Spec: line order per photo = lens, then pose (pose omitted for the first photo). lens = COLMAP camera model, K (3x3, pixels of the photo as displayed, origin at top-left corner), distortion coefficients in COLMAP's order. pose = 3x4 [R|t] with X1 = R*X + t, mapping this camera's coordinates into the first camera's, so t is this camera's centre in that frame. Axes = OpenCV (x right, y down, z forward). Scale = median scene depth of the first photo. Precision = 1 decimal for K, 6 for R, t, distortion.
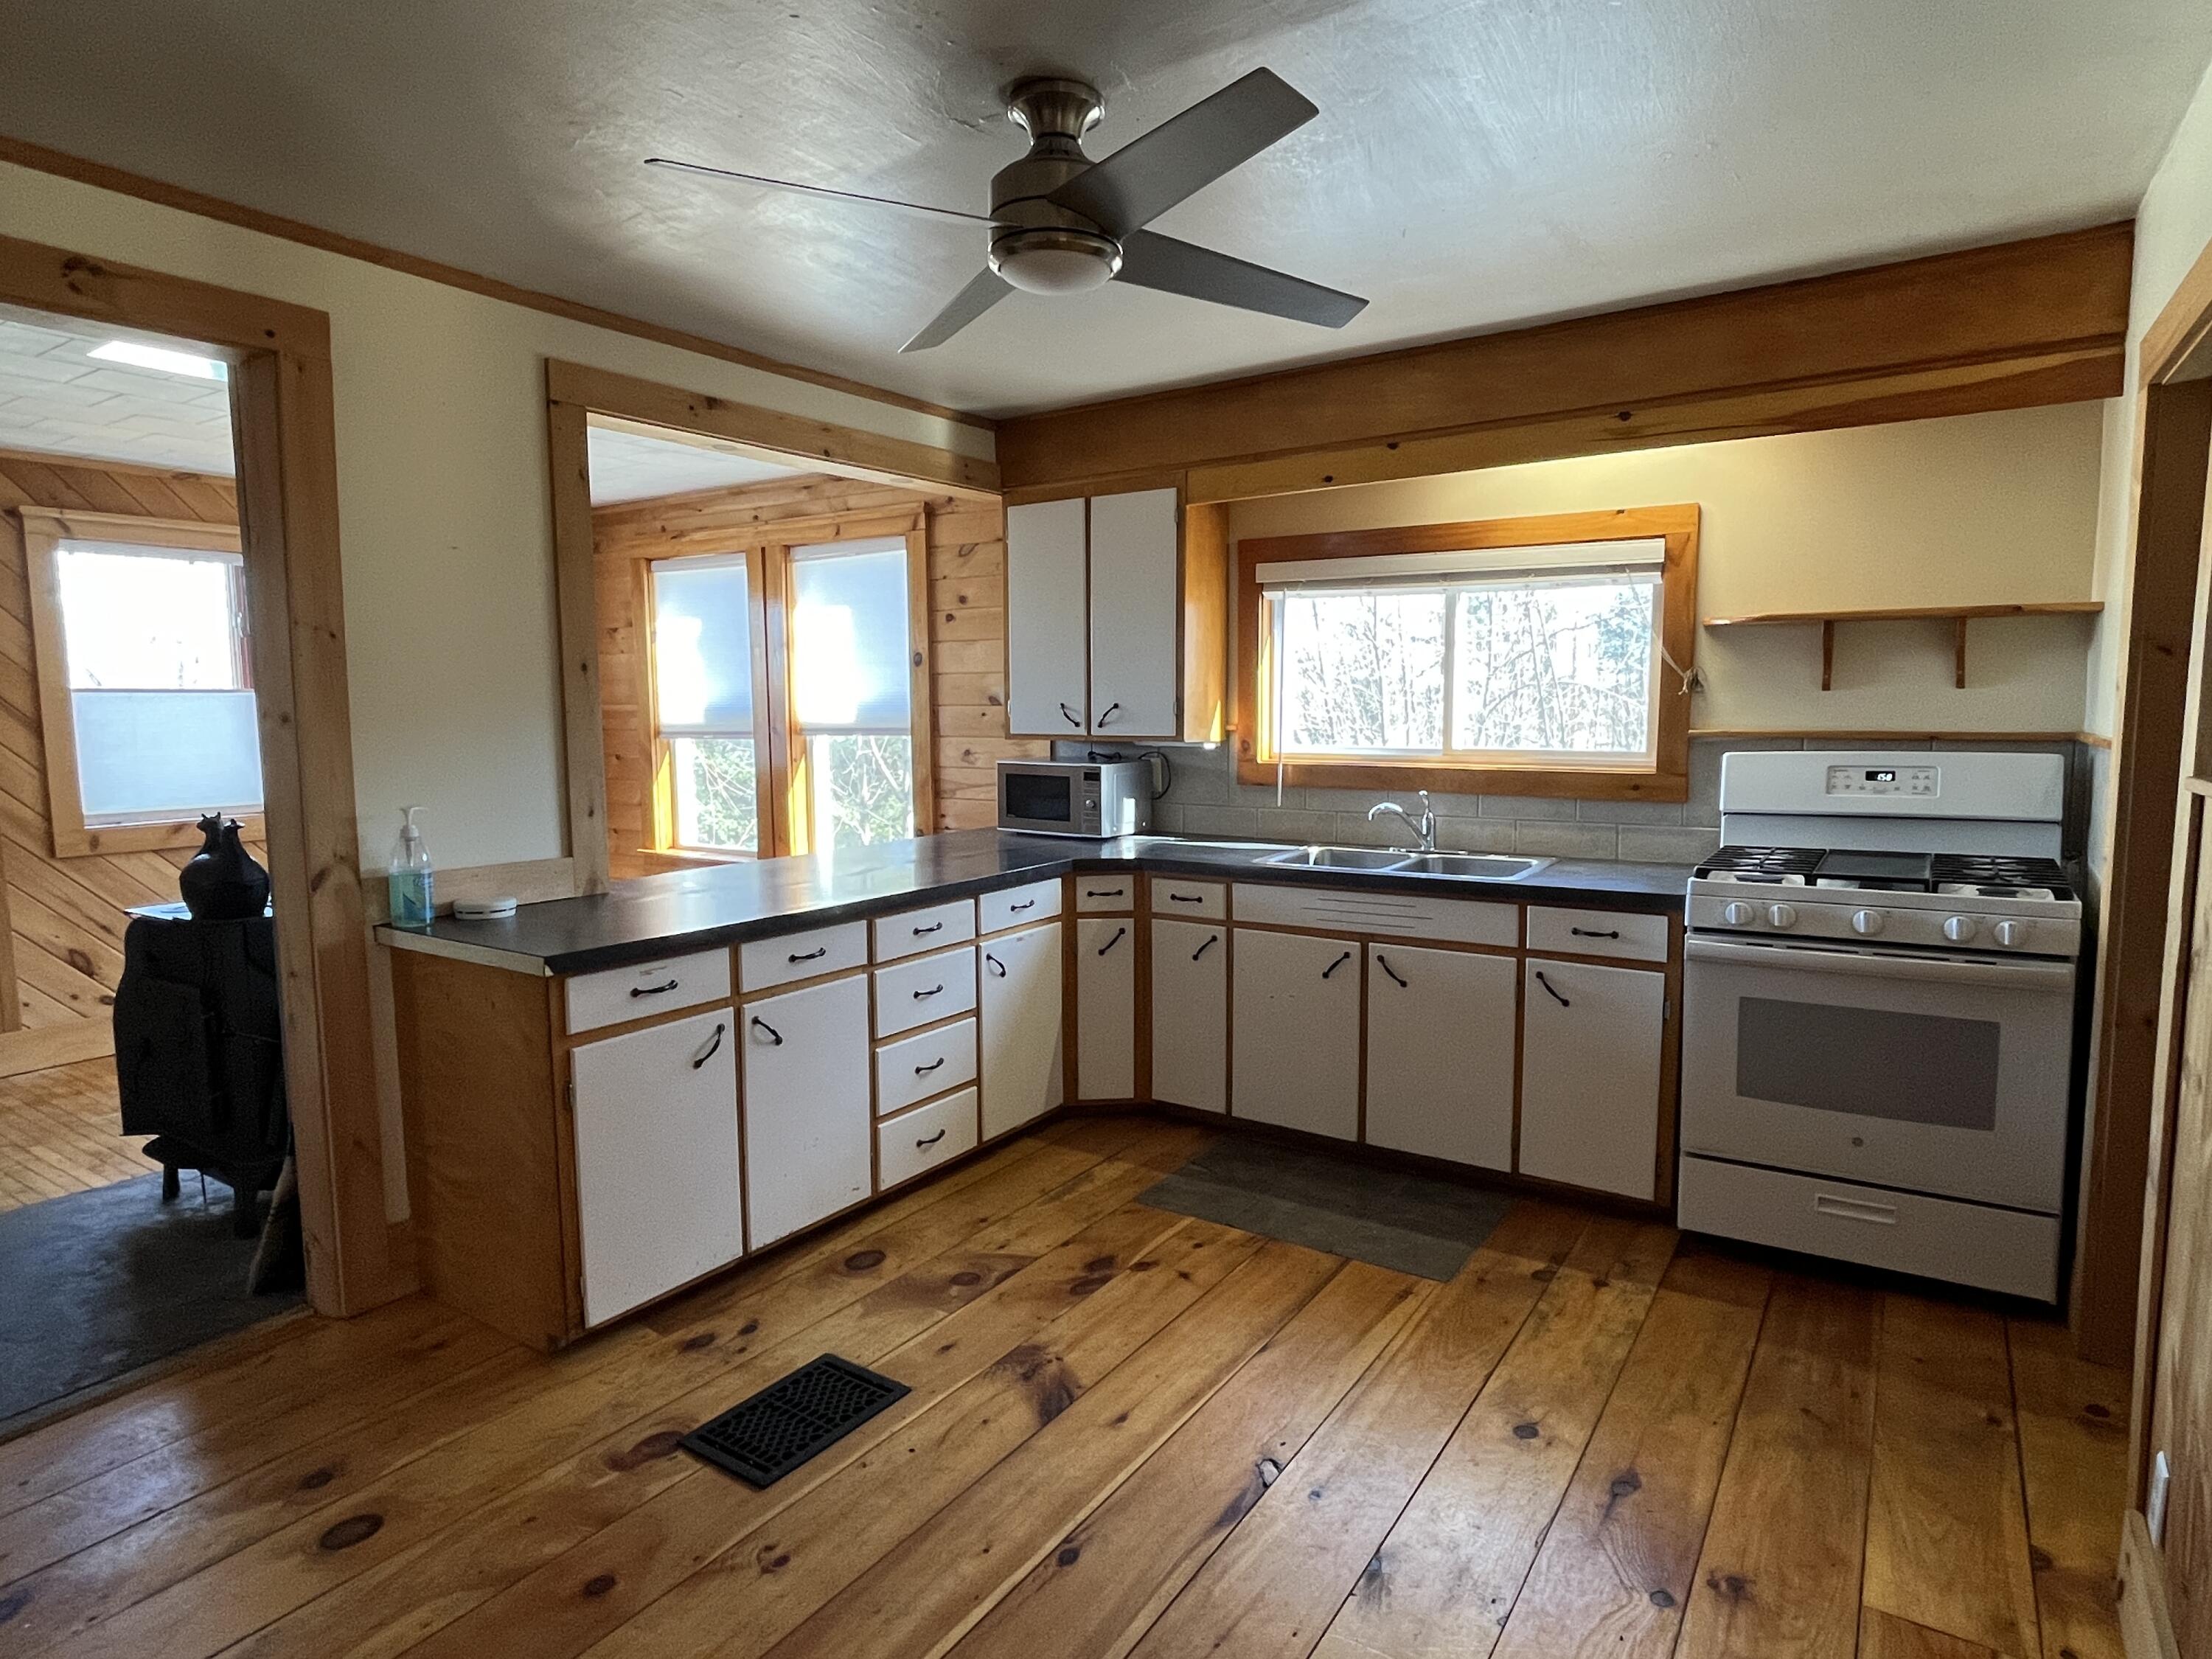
lens RADIAL K [[1218.9, 0, 1105.2], [0, 1218.9, 825.4], [0, 0, 1]] dist [-0.002639, -0.000020]
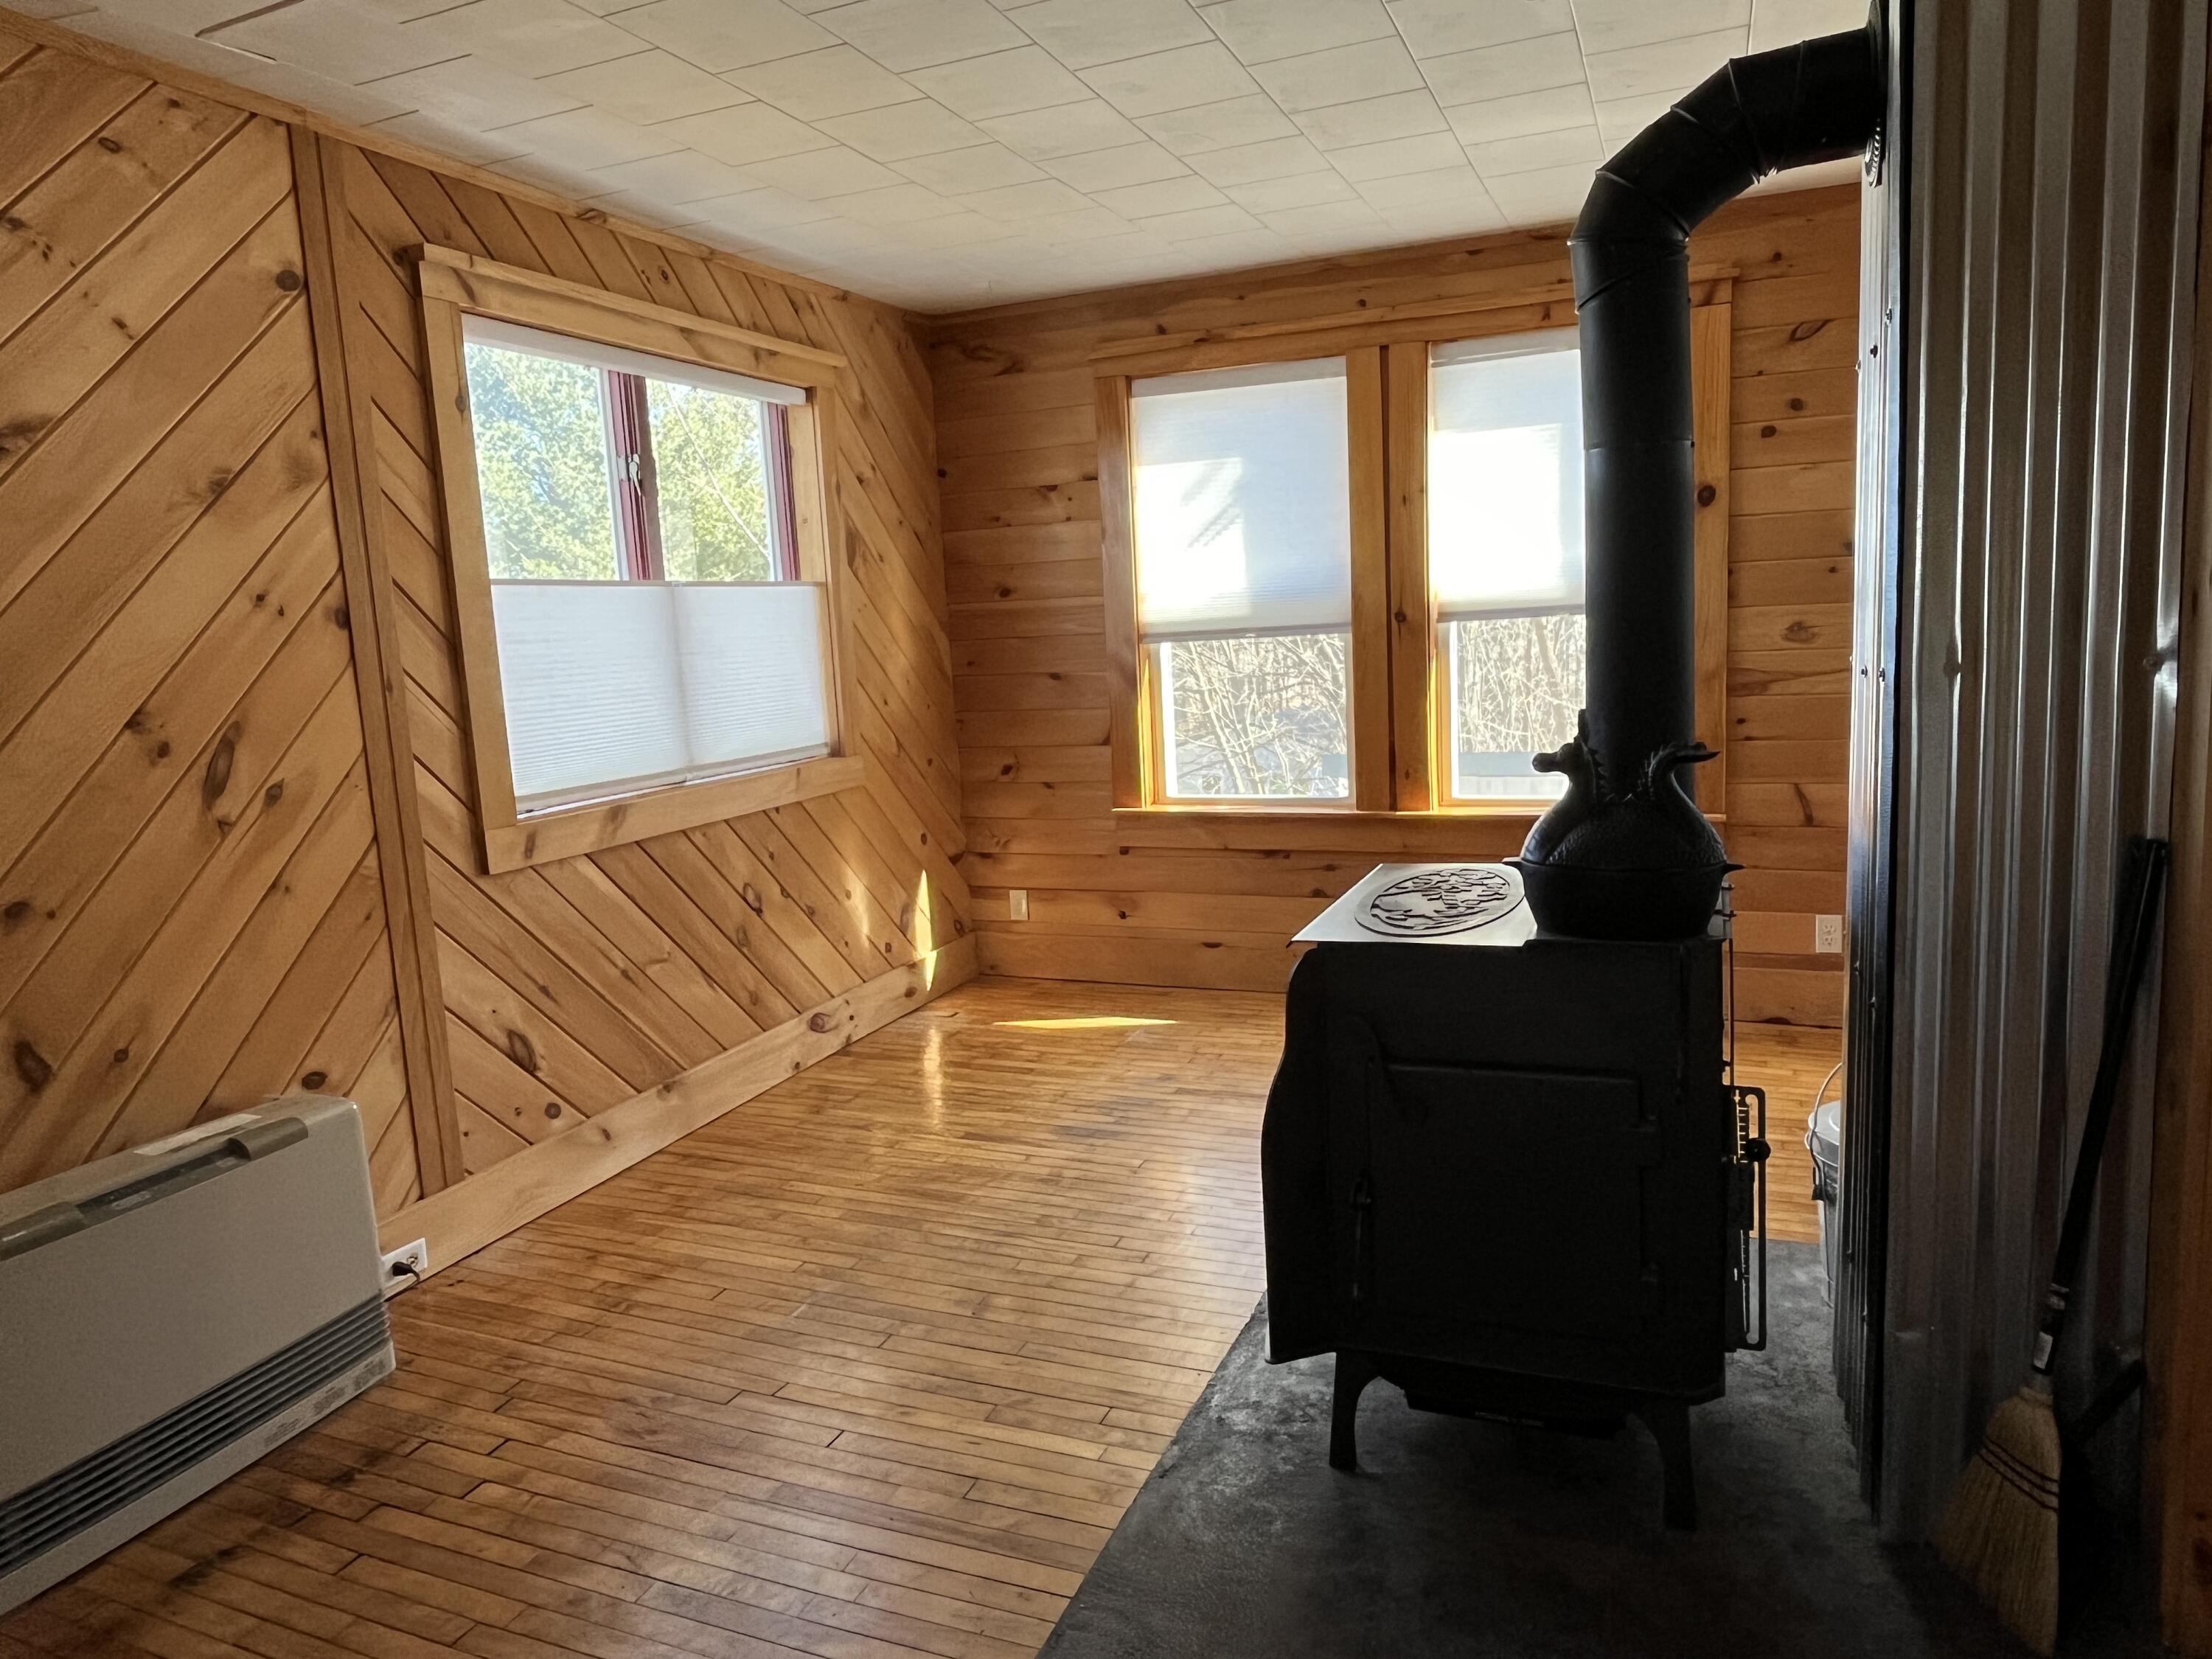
lens RADIAL K [[1410.2, 0, 1106.3], [0, 1410.2, 825.4], [0, 0, 1]] dist [0.024876, 0.000175]
pose [[0.978704, -0.071956, 0.192252, -0.631932], [0.064492, 0.996912, 0.044812, -0.007329], [-0.194883, -0.031459, 0.980322, 0.257173]]
